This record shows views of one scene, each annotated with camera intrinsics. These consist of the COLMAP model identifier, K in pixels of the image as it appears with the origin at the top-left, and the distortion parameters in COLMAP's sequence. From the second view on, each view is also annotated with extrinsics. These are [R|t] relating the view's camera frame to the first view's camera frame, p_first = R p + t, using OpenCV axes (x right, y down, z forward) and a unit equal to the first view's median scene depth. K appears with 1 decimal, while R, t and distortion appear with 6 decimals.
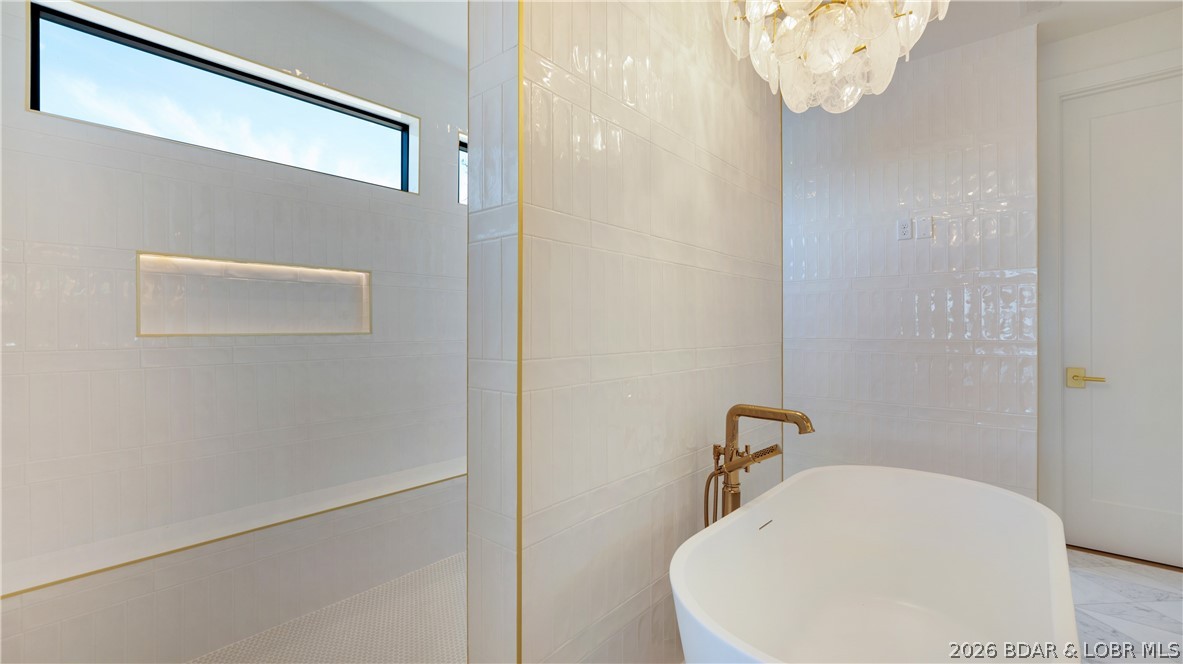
lens RADIAL K [[493.1, 0, 595.8], [0, 493.1, 330.0], [0, 0, 1]] dist [-0.004704, 0.000059]
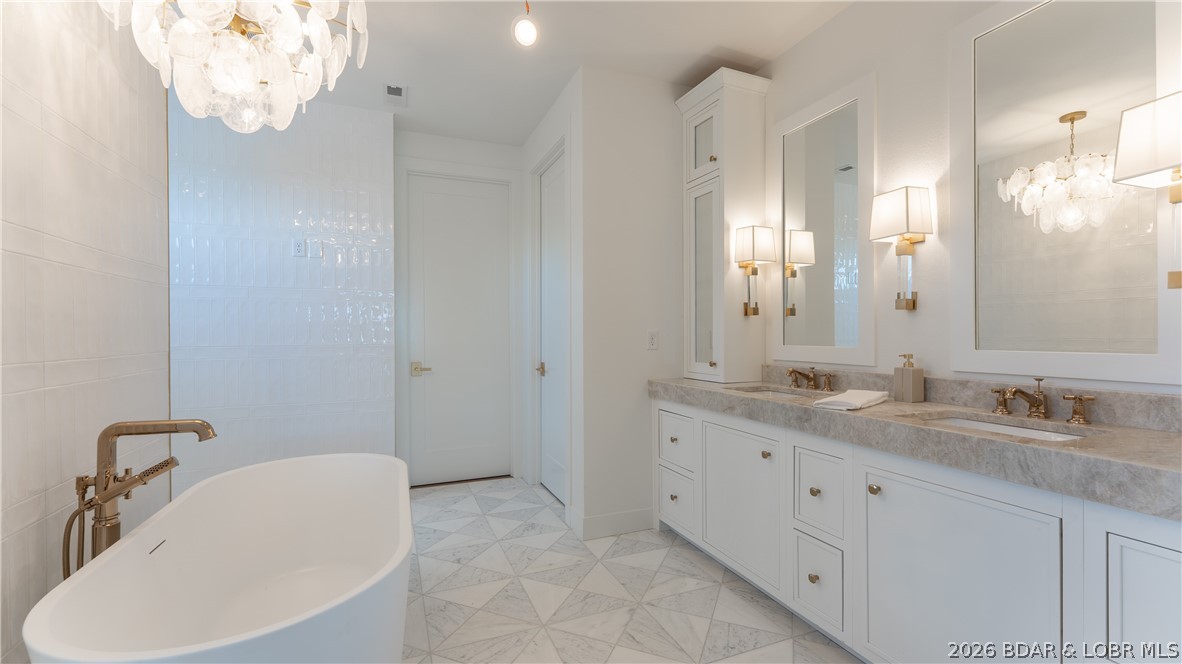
lens RADIAL K [[492.7, 0, 593.7], [0, 492.7, 332.9], [0, 0, 1]] dist [-0.004704, 0.000059]
pose [[0.445941, 0.000924, 0.895062, -0.110184], [0.004283, 0.999986, -0.003166, -0.003008], [-0.895052, 0.005245, 0.445931, -0.146223]]
